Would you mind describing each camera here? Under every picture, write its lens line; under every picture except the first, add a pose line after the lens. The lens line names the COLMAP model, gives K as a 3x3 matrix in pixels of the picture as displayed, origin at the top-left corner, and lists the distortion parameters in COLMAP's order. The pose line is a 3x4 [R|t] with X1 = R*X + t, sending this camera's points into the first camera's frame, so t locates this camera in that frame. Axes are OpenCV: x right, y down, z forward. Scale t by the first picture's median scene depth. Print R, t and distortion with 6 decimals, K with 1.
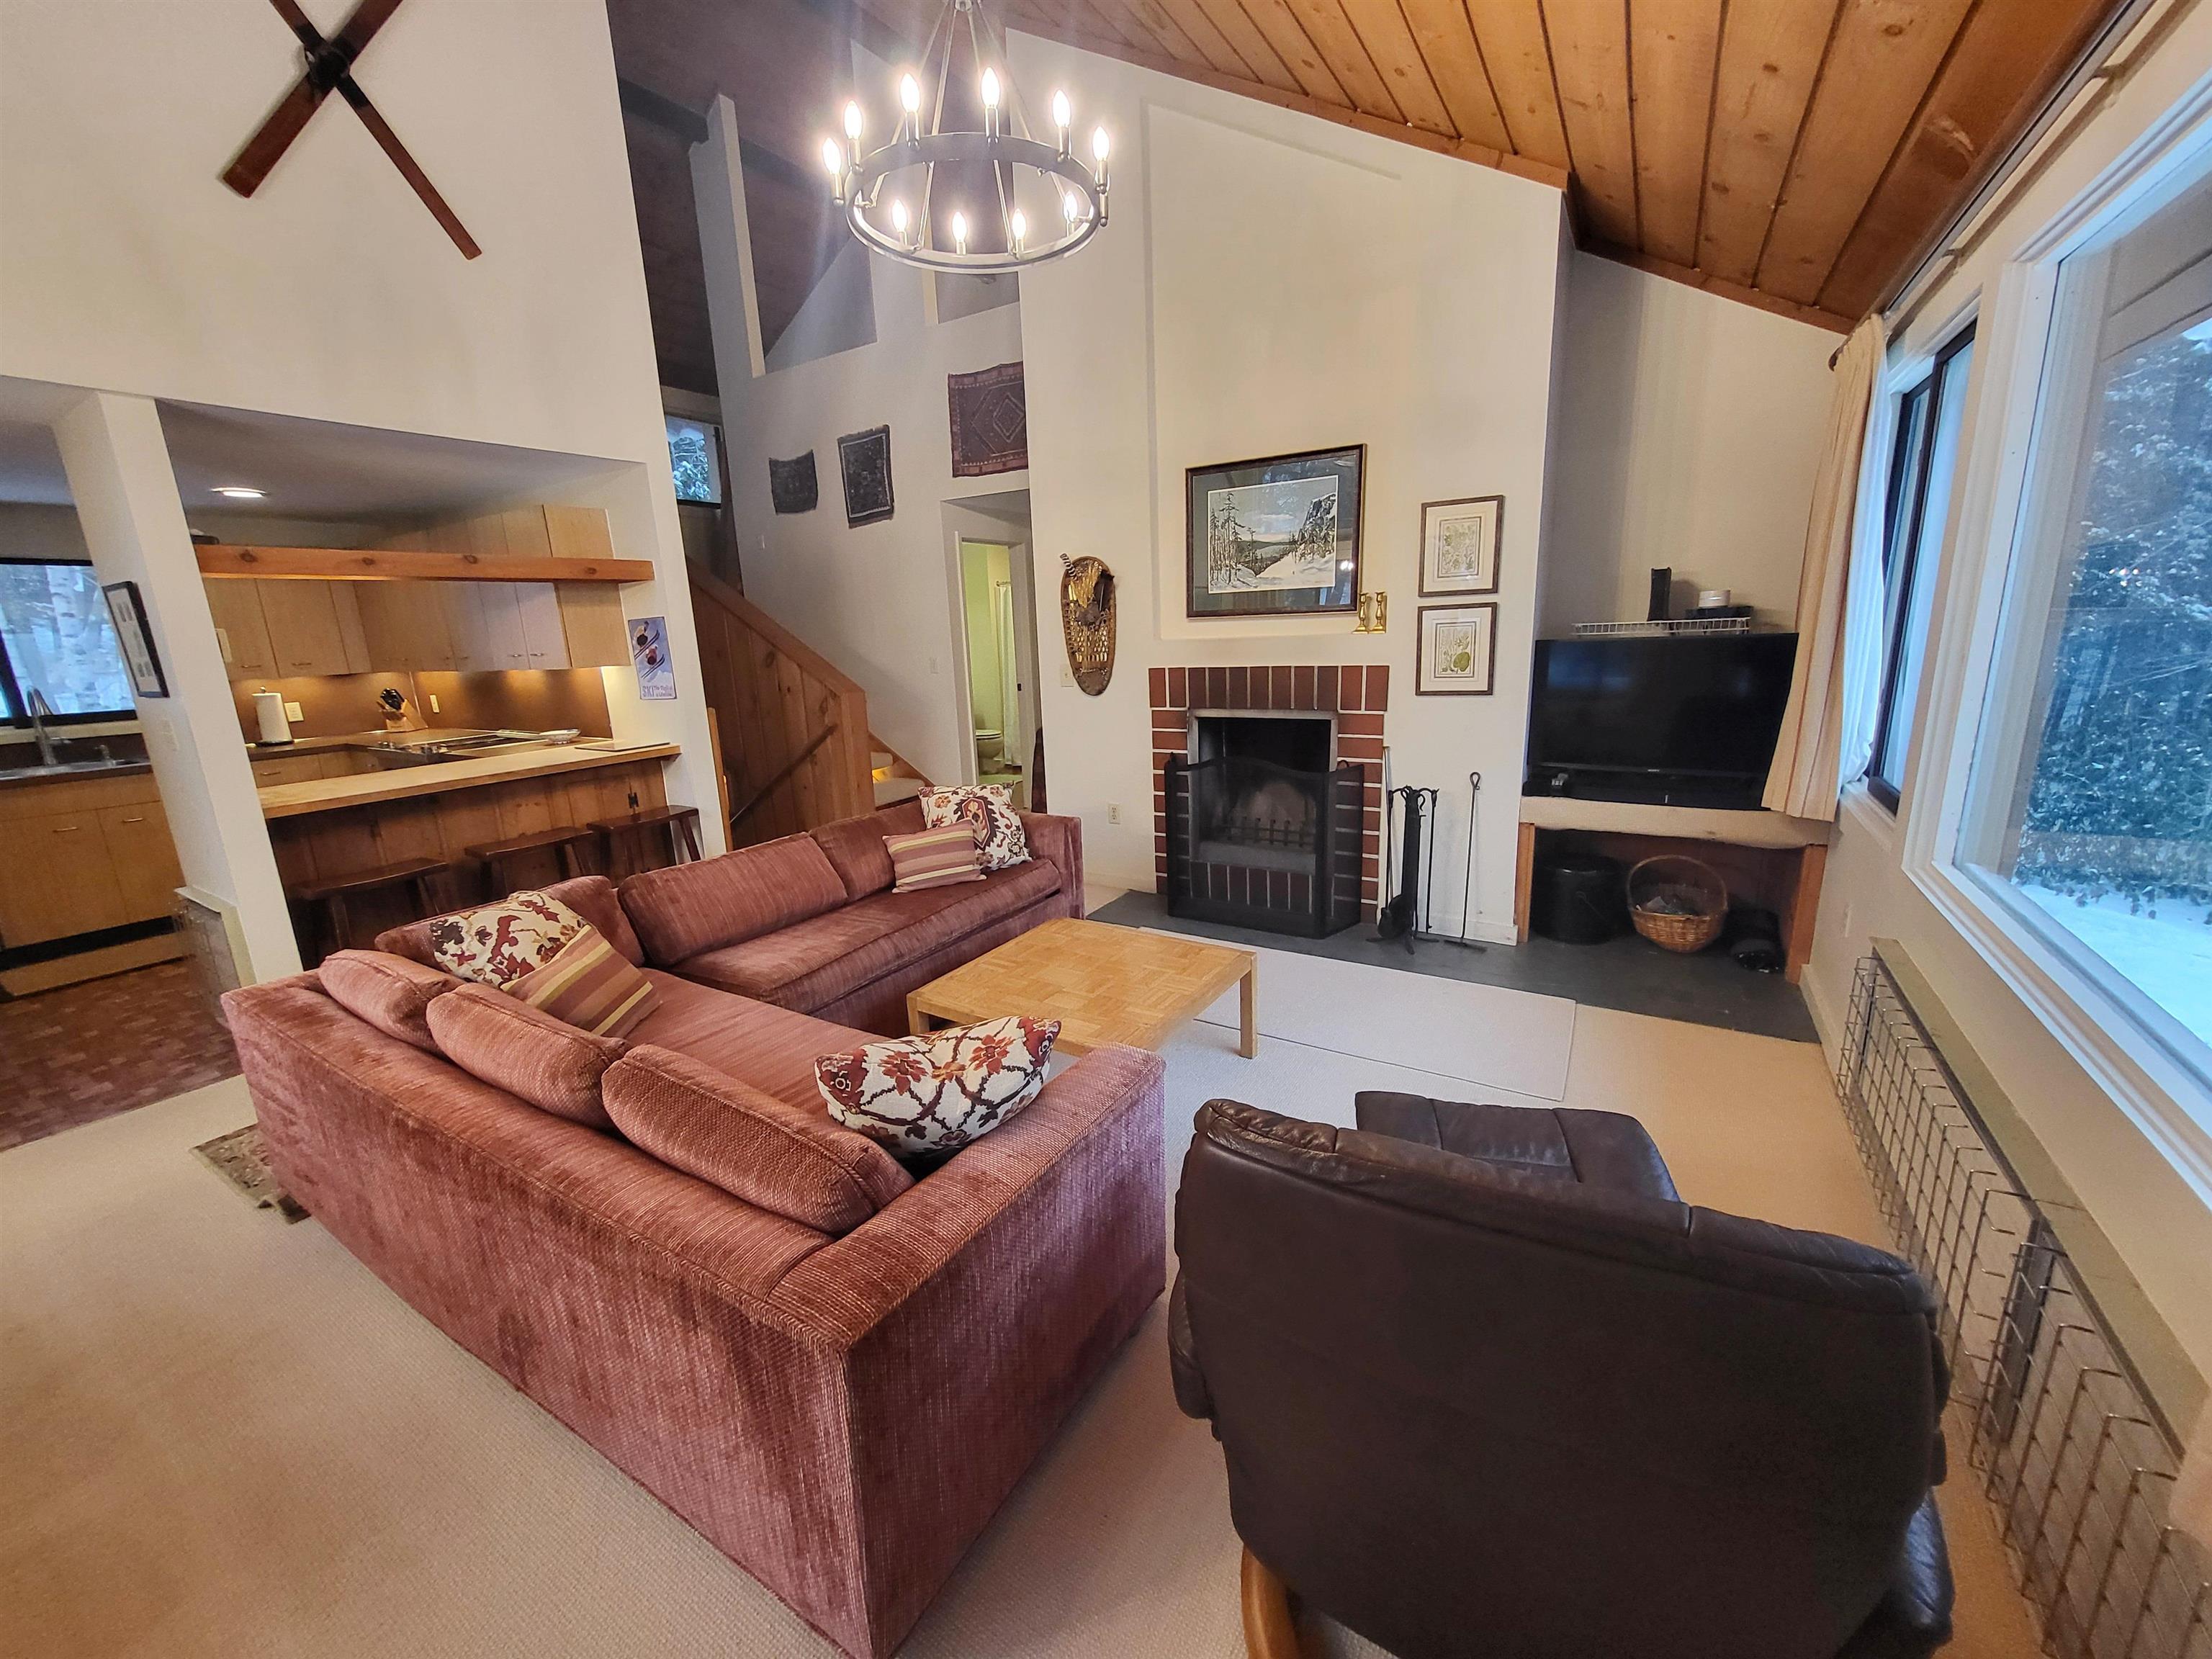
lens RADIAL K [[867.9, 0, 1086.9], [0, 867.9, 829.5], [0, 0, 1]] dist [-0.007596, 0.002662]
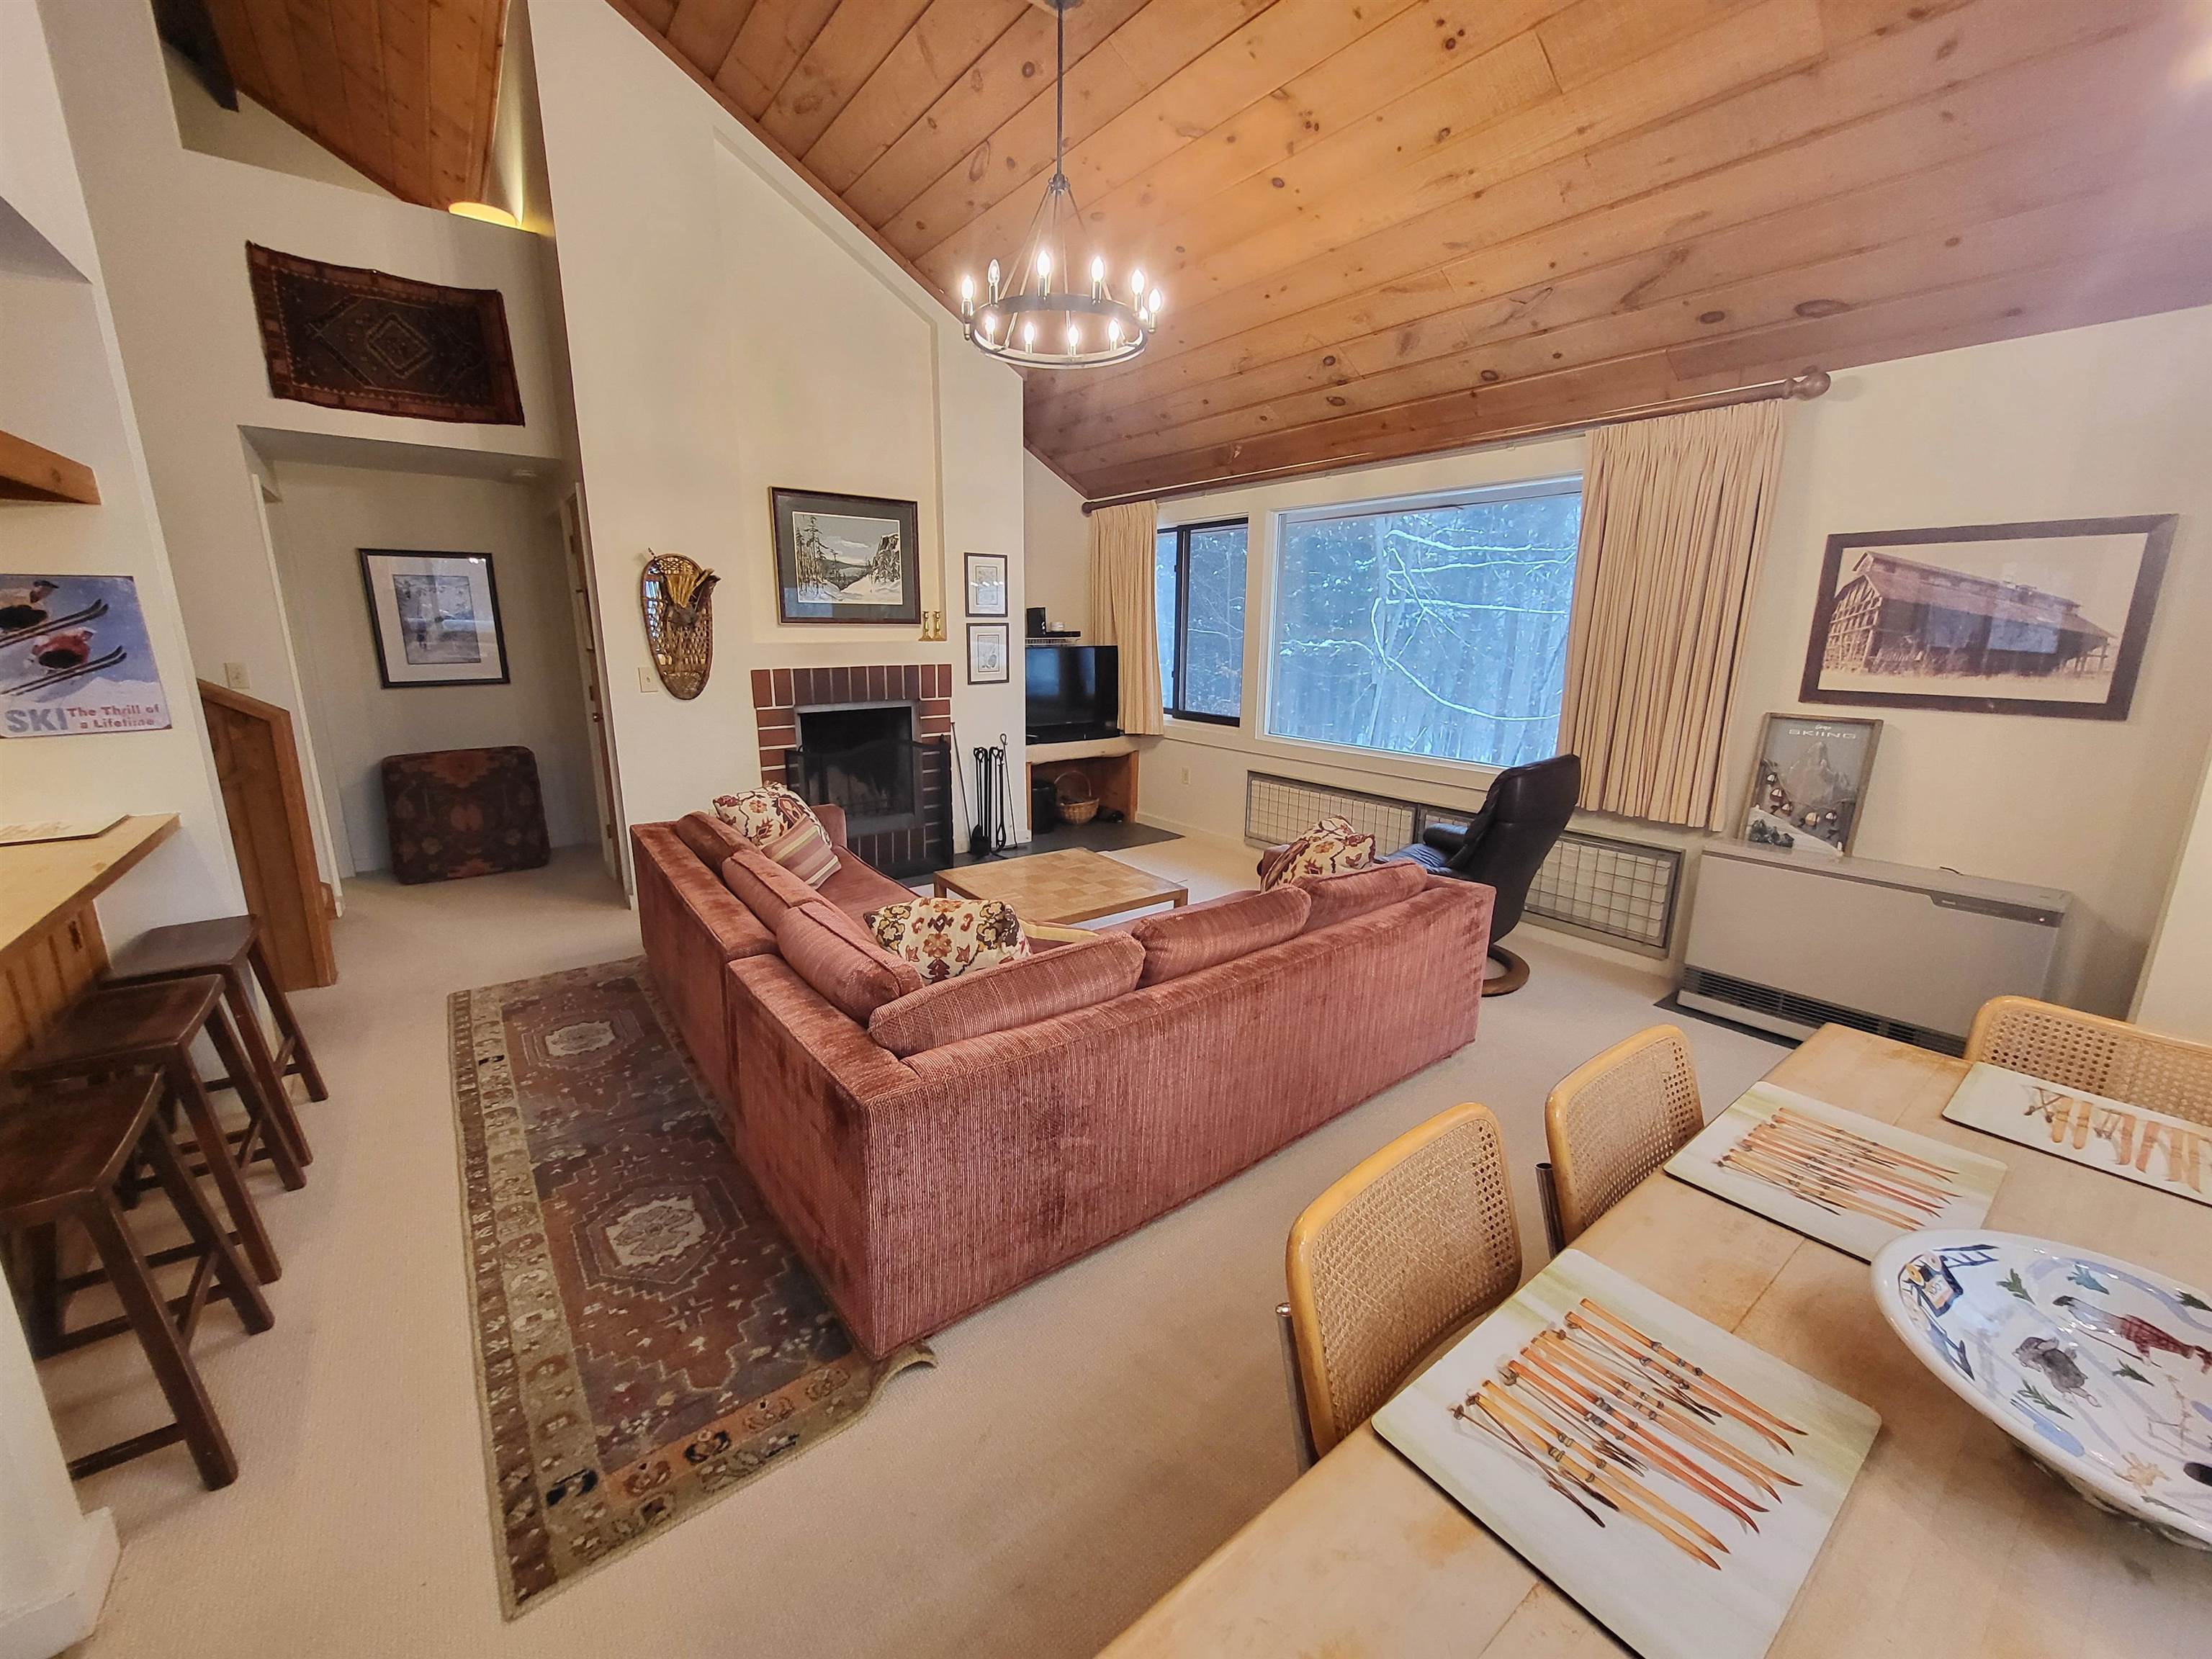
lens RADIAL K [[867.9, 0, 1075.1], [0, 867.9, 817.7], [0, 0, 1]] dist [-0.007596, 0.002662]
pose [[0.341445, -0.162620, 0.925727, -0.855418], [0.197637, 0.975320, 0.098436, -0.043099], [-0.918888, 0.149348, 0.365158, 0.320223]]
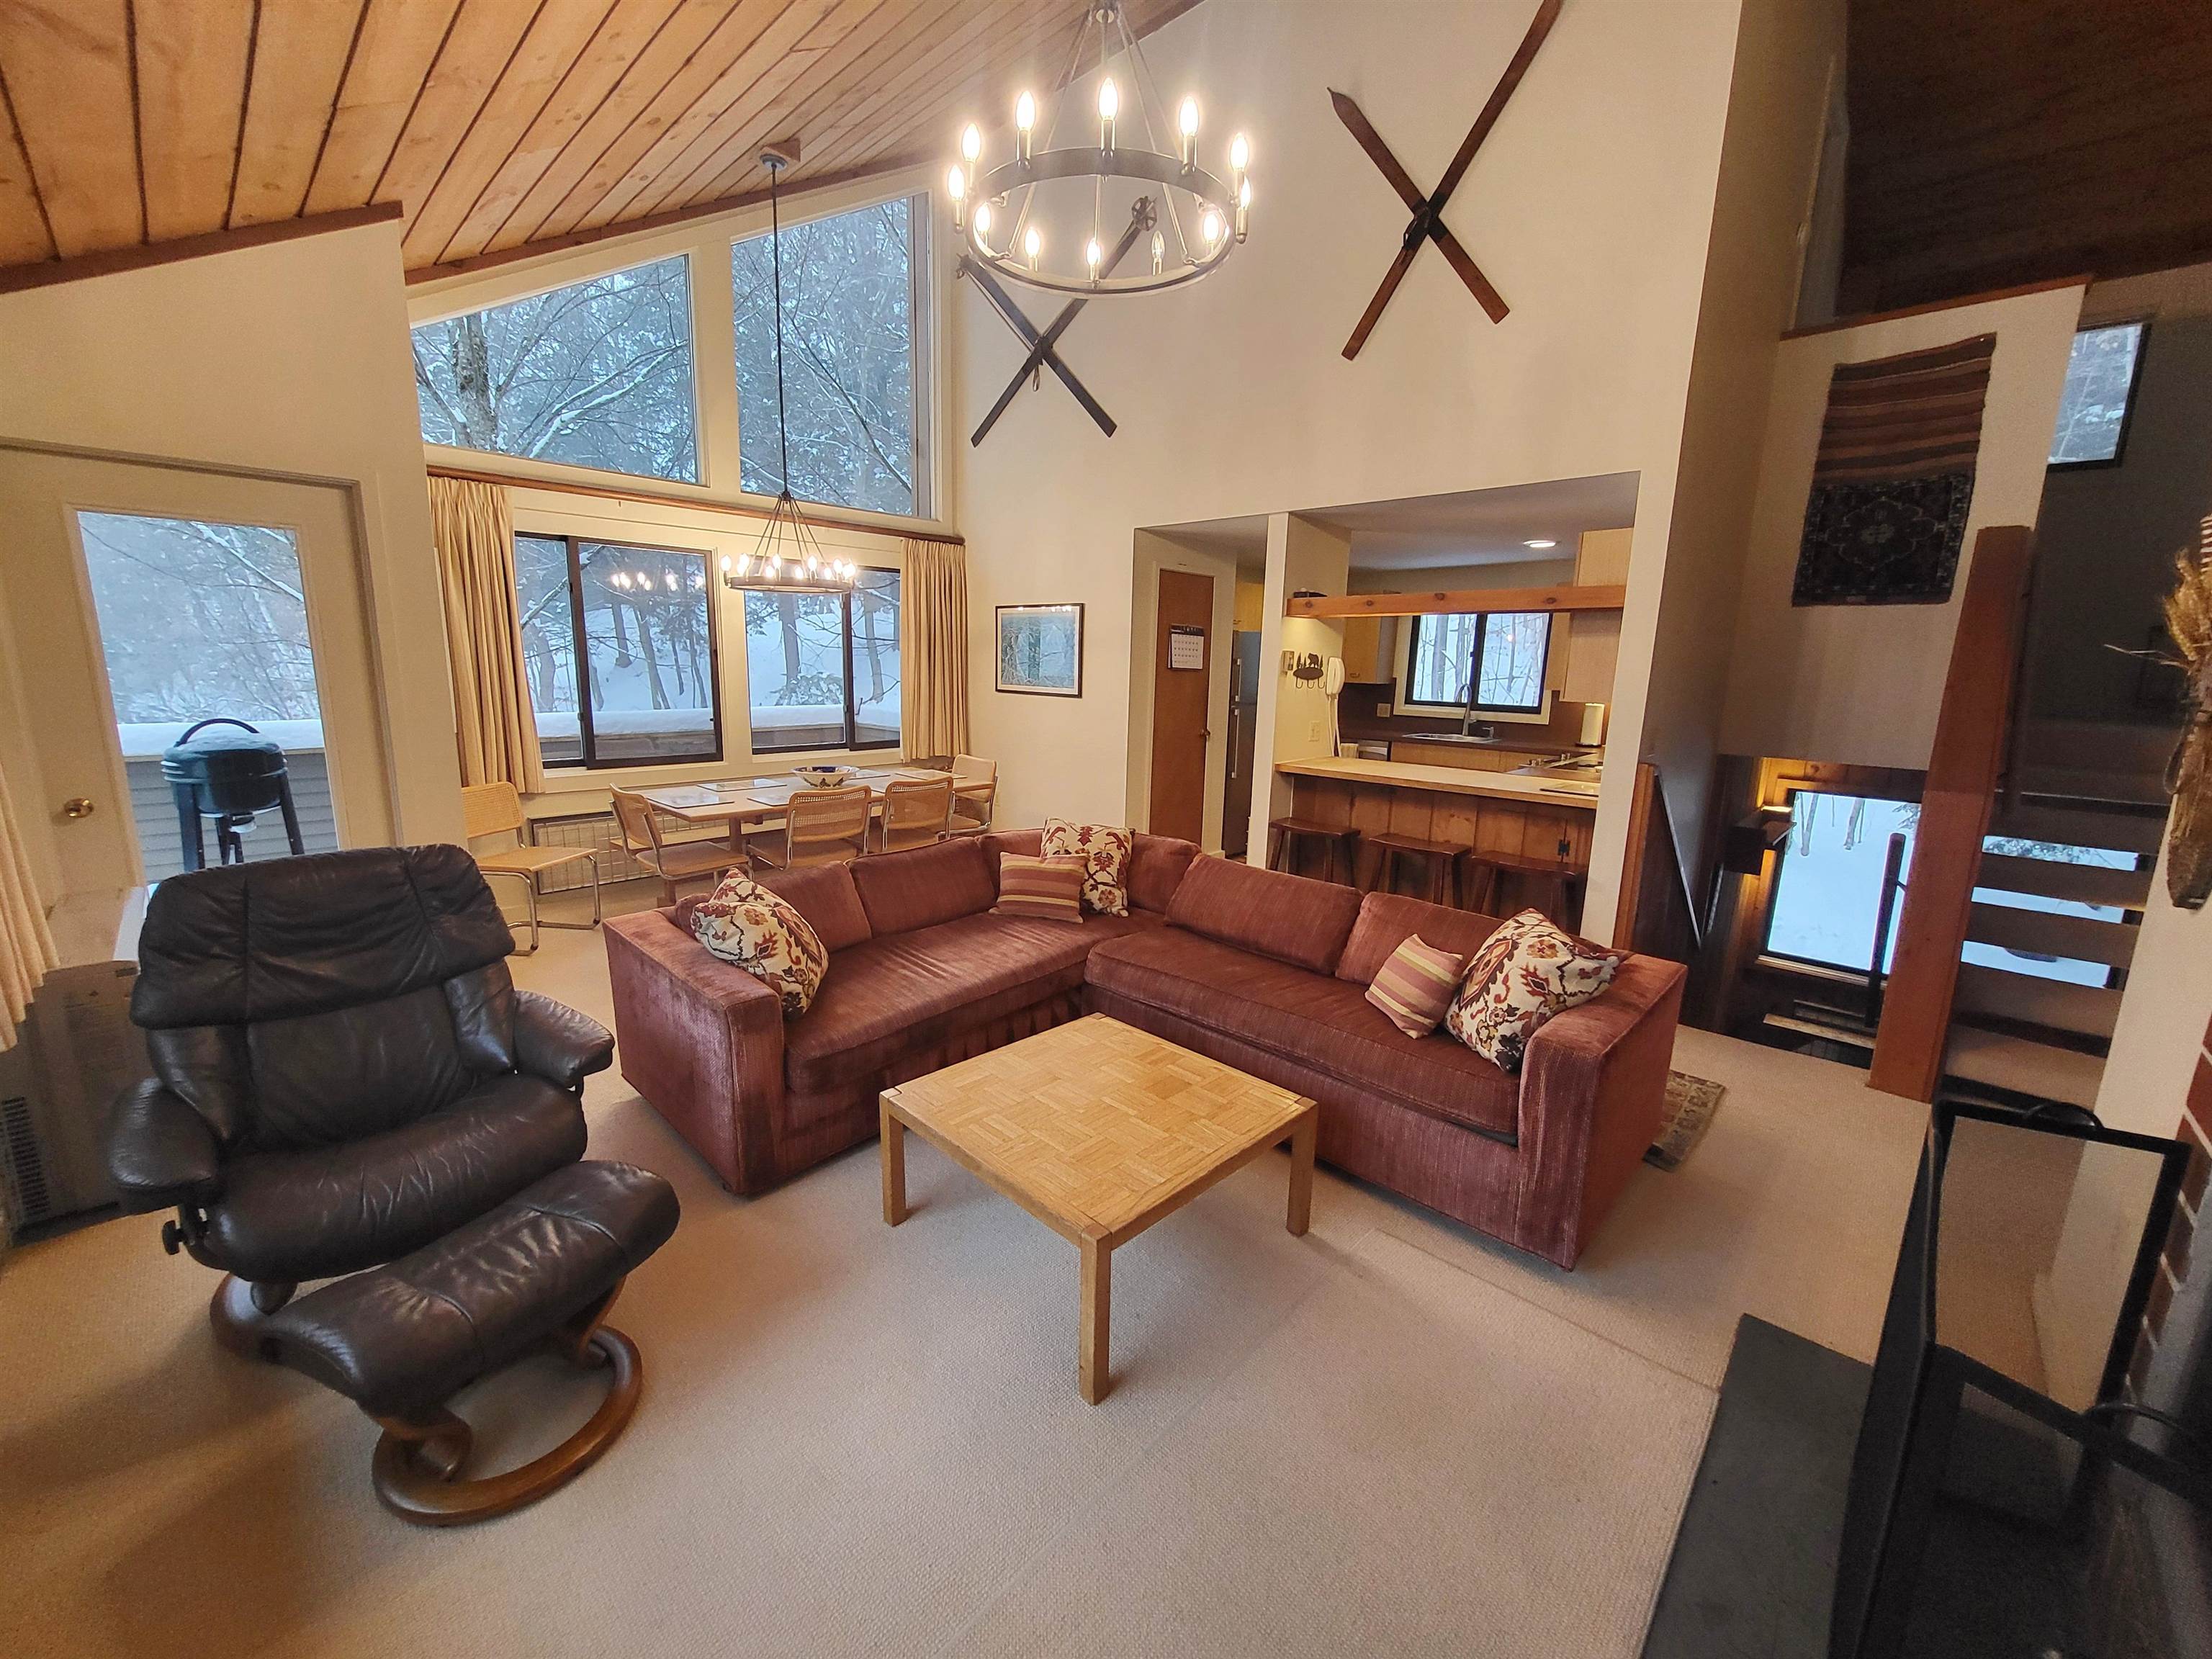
lens RADIAL K [[867.9, 0, 1085.7], [0, 867.9, 818.0], [0, 0, 1]] dist [-0.007596, 0.002662]
pose [[-0.192500, 0.211044, -0.958334, 0.501941], [-0.239120, 0.937073, 0.254394, -0.199894], [0.951717, 0.278127, -0.129922, 0.722778]]
